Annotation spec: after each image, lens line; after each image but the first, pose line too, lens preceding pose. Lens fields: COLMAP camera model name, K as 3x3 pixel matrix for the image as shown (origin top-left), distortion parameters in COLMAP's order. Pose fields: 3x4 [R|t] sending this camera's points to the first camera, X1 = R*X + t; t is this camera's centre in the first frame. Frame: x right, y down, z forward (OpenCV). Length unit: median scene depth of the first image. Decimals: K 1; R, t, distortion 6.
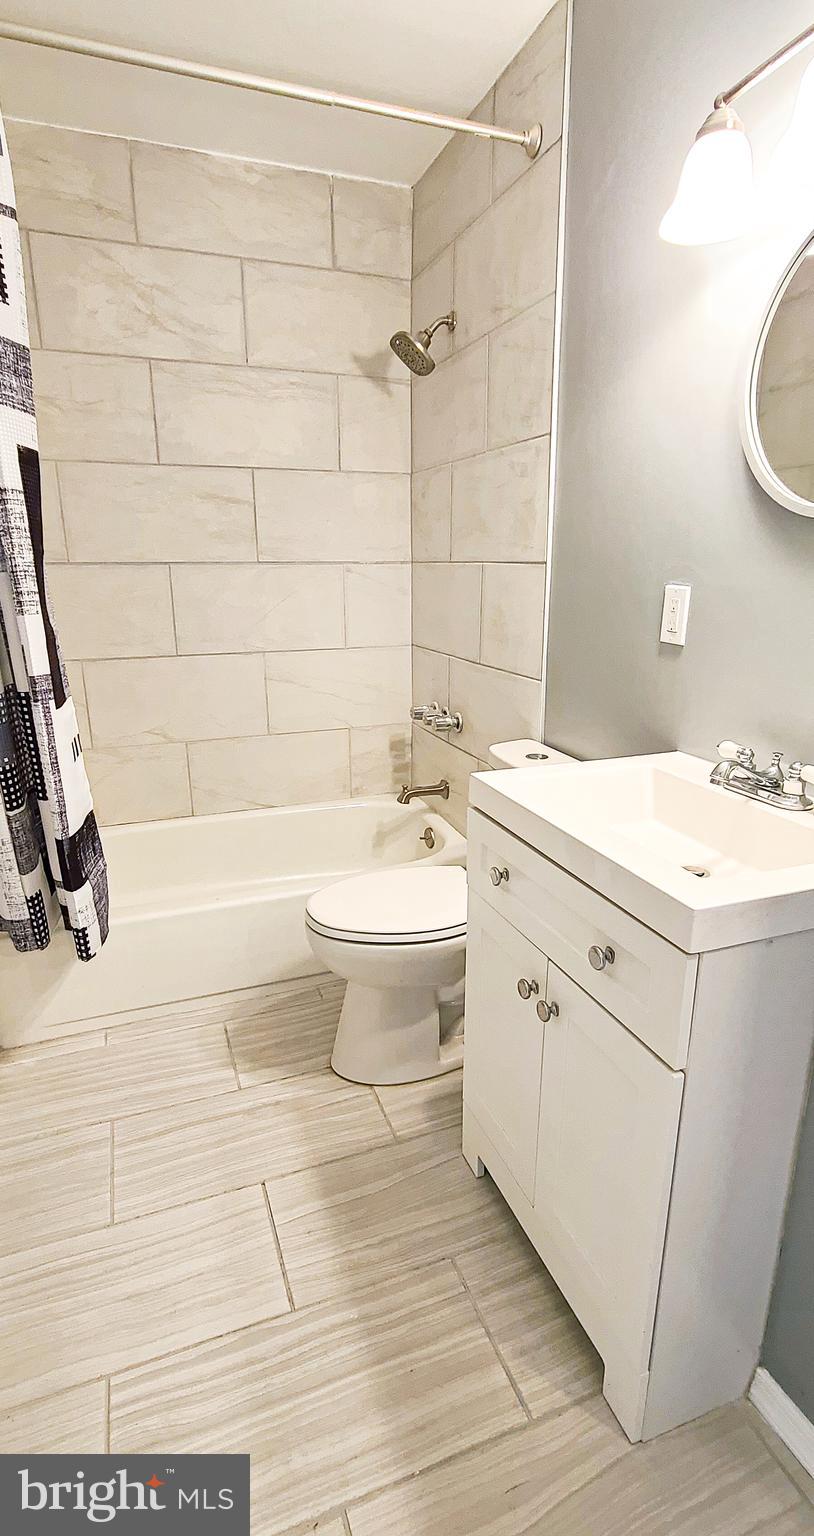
lens RADIAL K [[720.3, 0, 404.7], [0, 720.3, 770.0], [0, 0, 1]] dist [-0.004927, -0.001189]
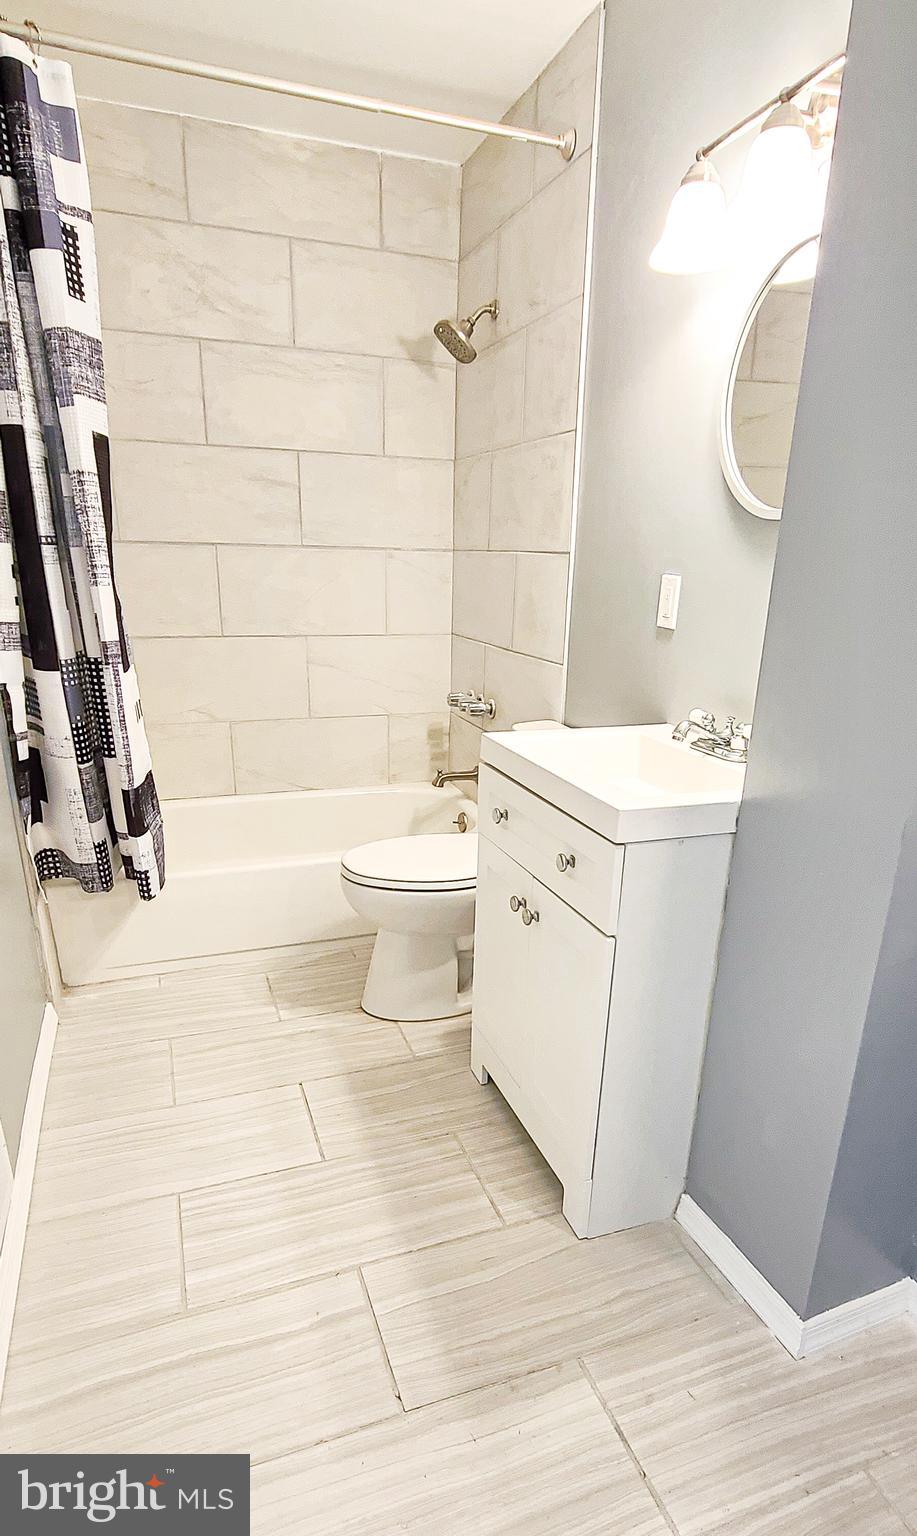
lens RADIAL K [[815.4, 0, 456.5], [0, 815.4, 858.4], [0, 0, 1]] dist [-0.002559, -0.000225]
pose [[0.999569, 0.029204, -0.002928, 0.046871], [-0.028890, 0.996592, 0.077258, 0.084836], [0.005174, -0.077140, 0.997007, -0.273801]]
